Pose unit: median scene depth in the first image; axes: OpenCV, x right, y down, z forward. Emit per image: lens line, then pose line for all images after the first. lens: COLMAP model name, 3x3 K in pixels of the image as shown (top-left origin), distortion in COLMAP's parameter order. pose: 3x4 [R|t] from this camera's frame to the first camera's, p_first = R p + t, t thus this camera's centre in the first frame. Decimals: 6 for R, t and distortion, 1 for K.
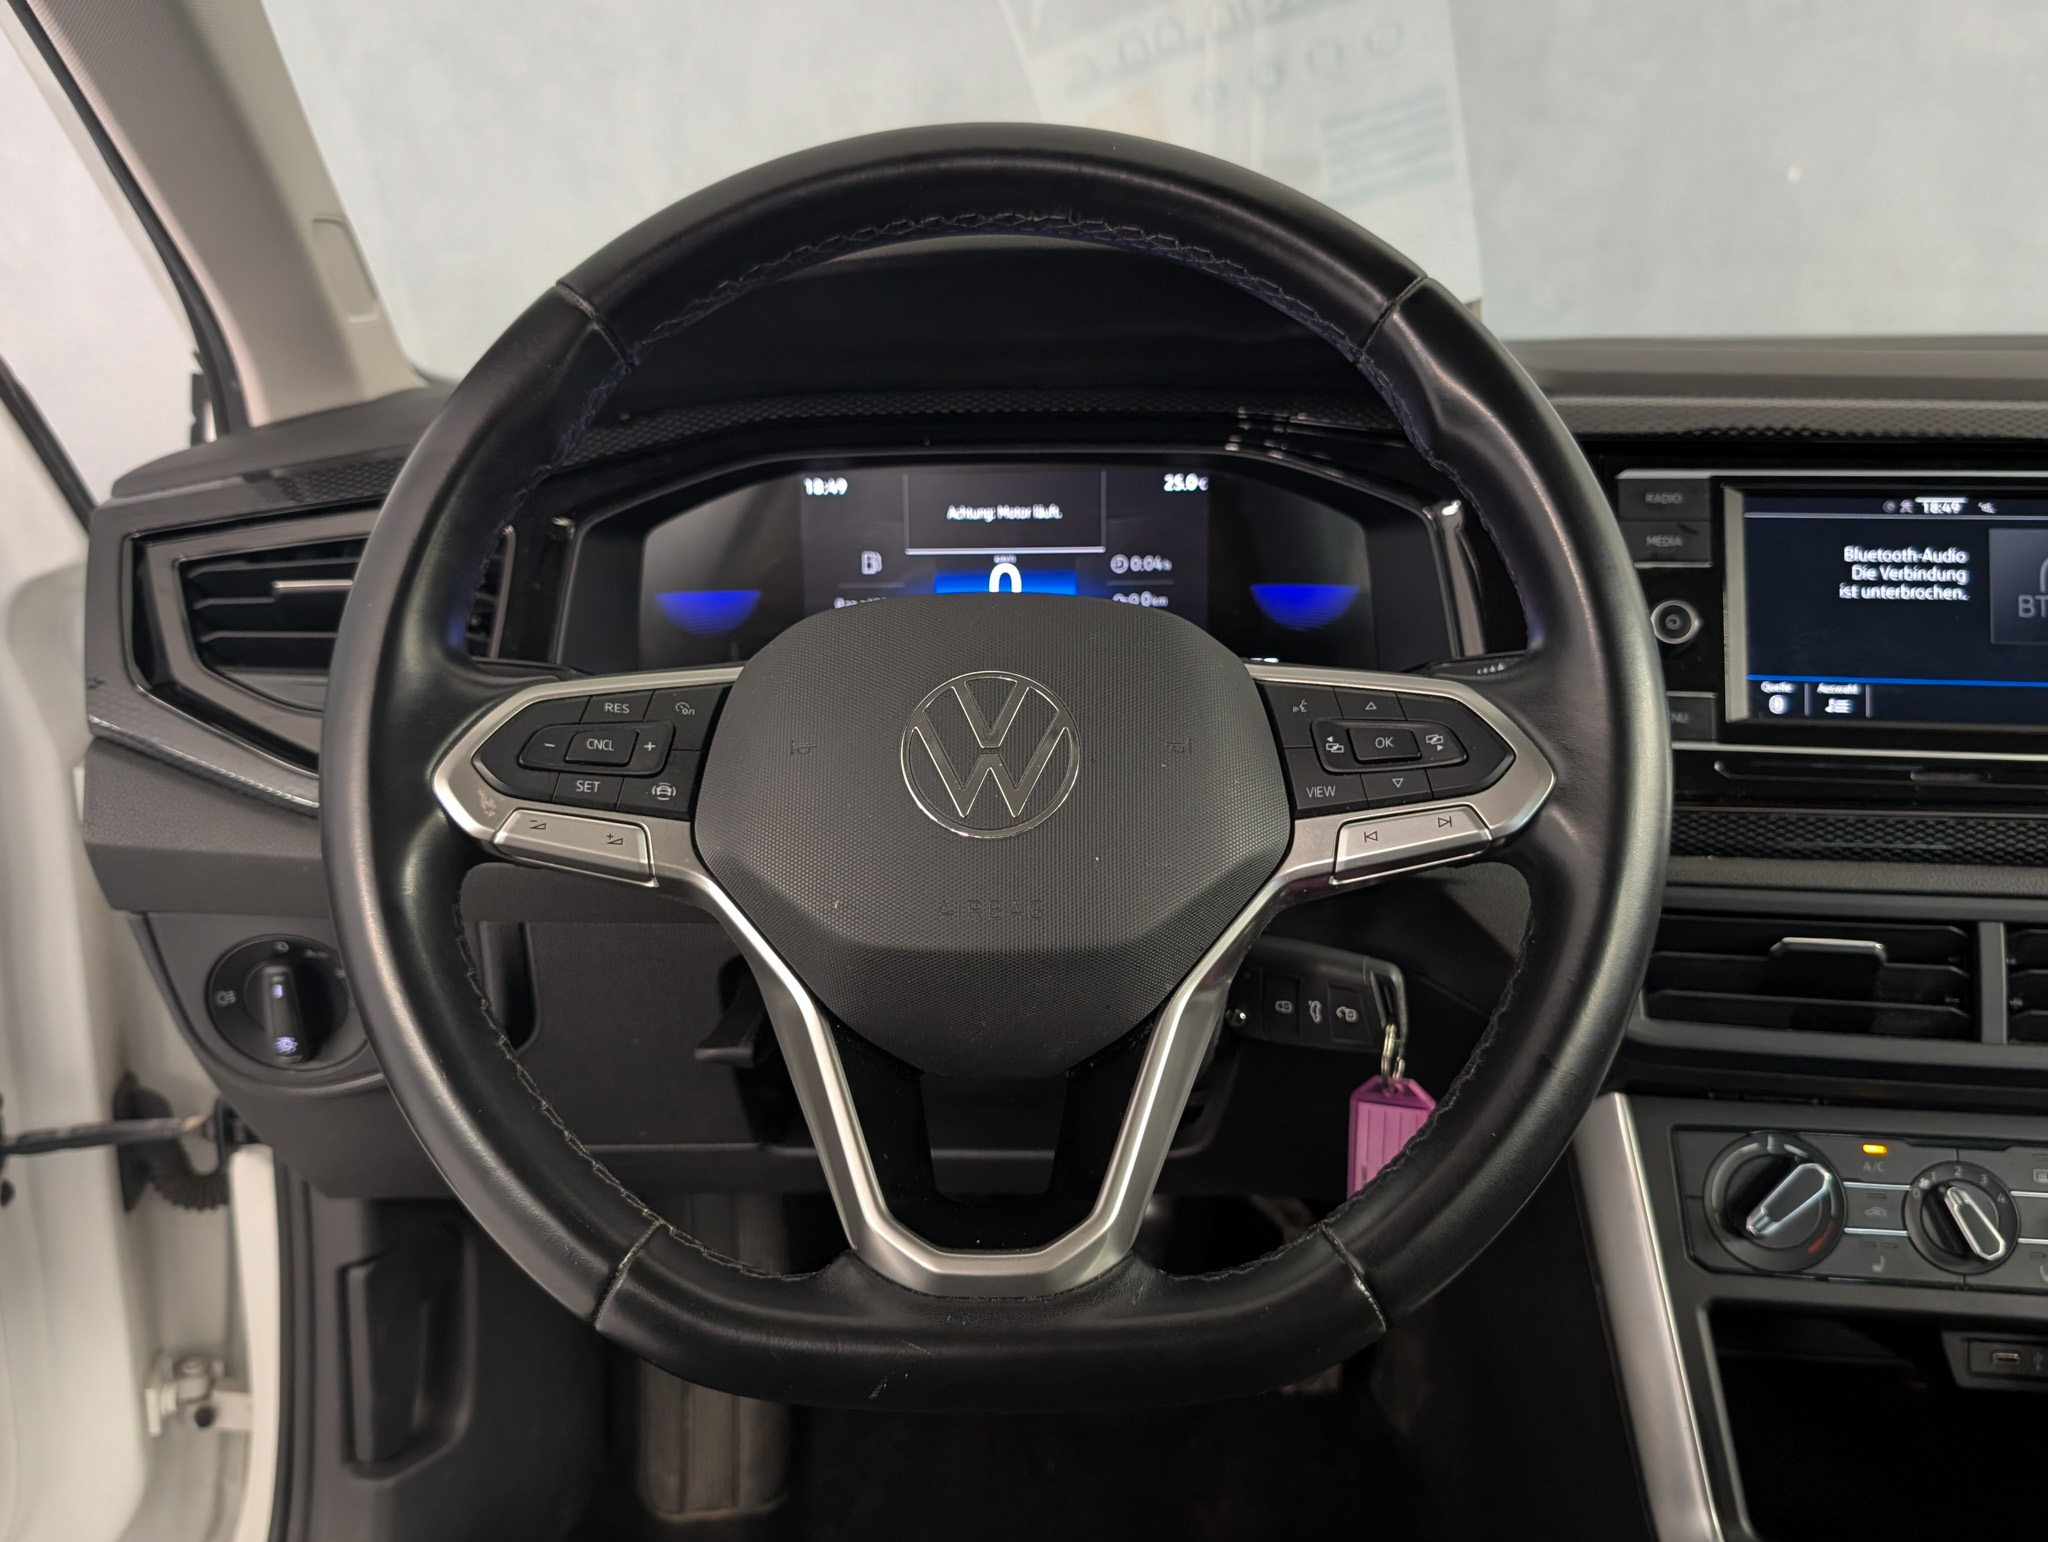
lens RADIAL K [[1706.9, 0, 1056.3], [0, 1706.9, 769.1], [0, 0, 1]] dist [0.035360, -0.040042]
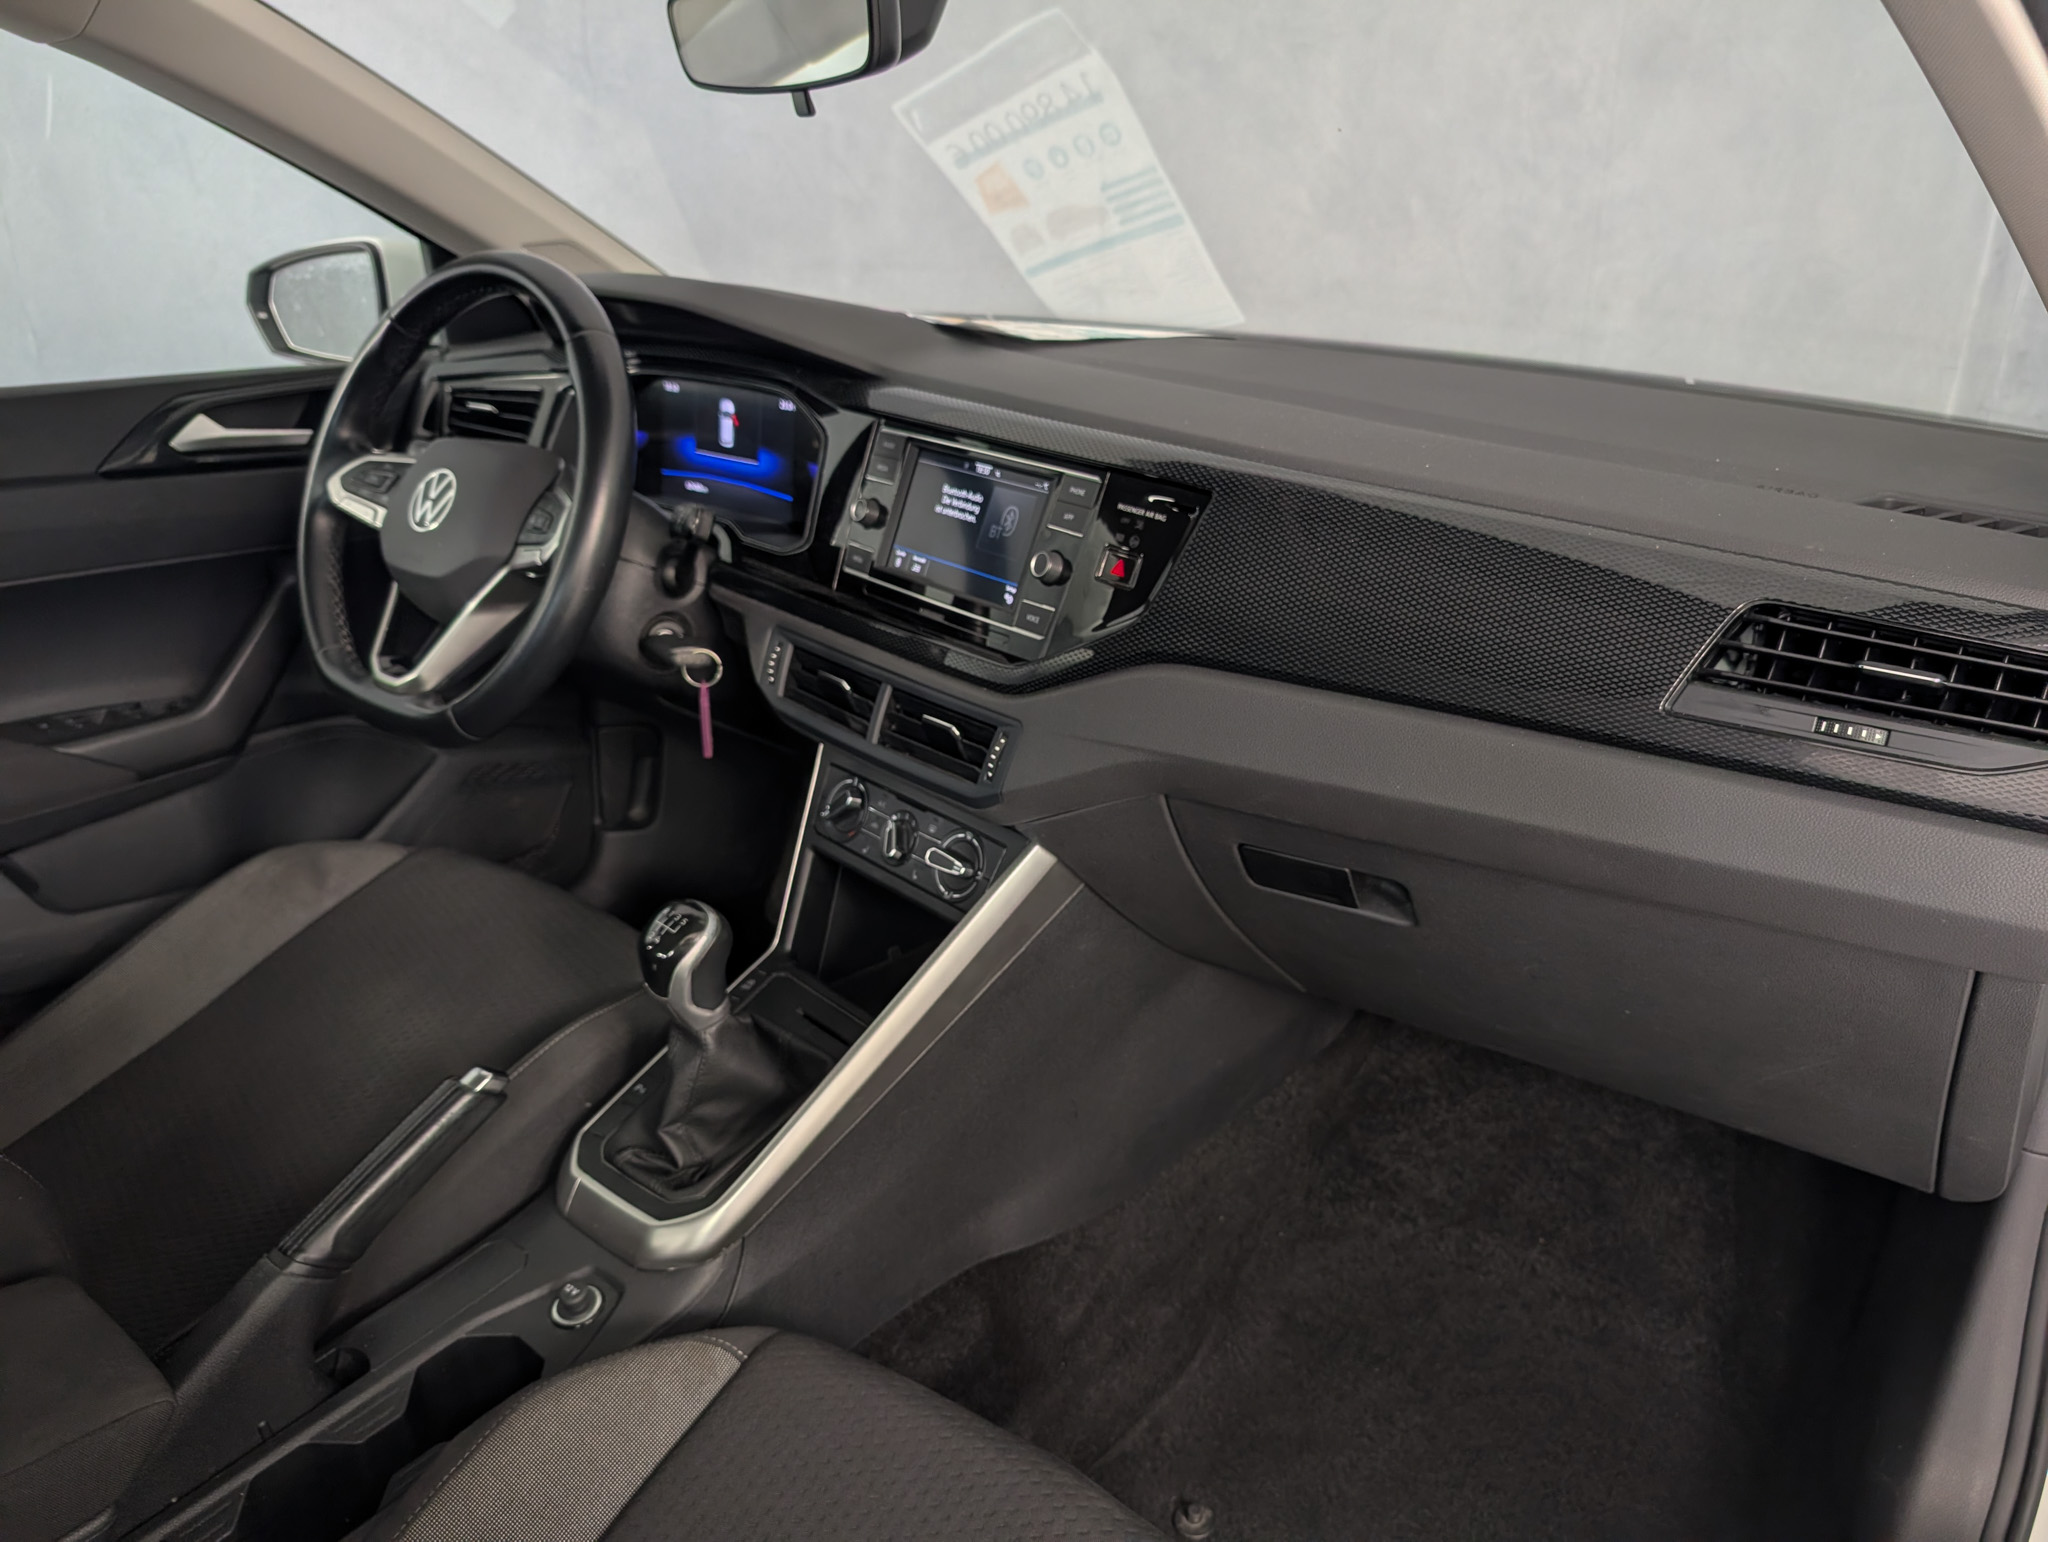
lens RADIAL K [[1551.5, 0, 1100.6], [0, 1551.5, 822.7], [0, 0, 1]] dist [0.019527, -0.018039]
pose [[0.785357, 0.268864, -0.557608, 1.642398], [-0.184262, 0.961459, 0.204069, -0.153146], [0.590984, -0.057521, 0.804630, -0.273333]]
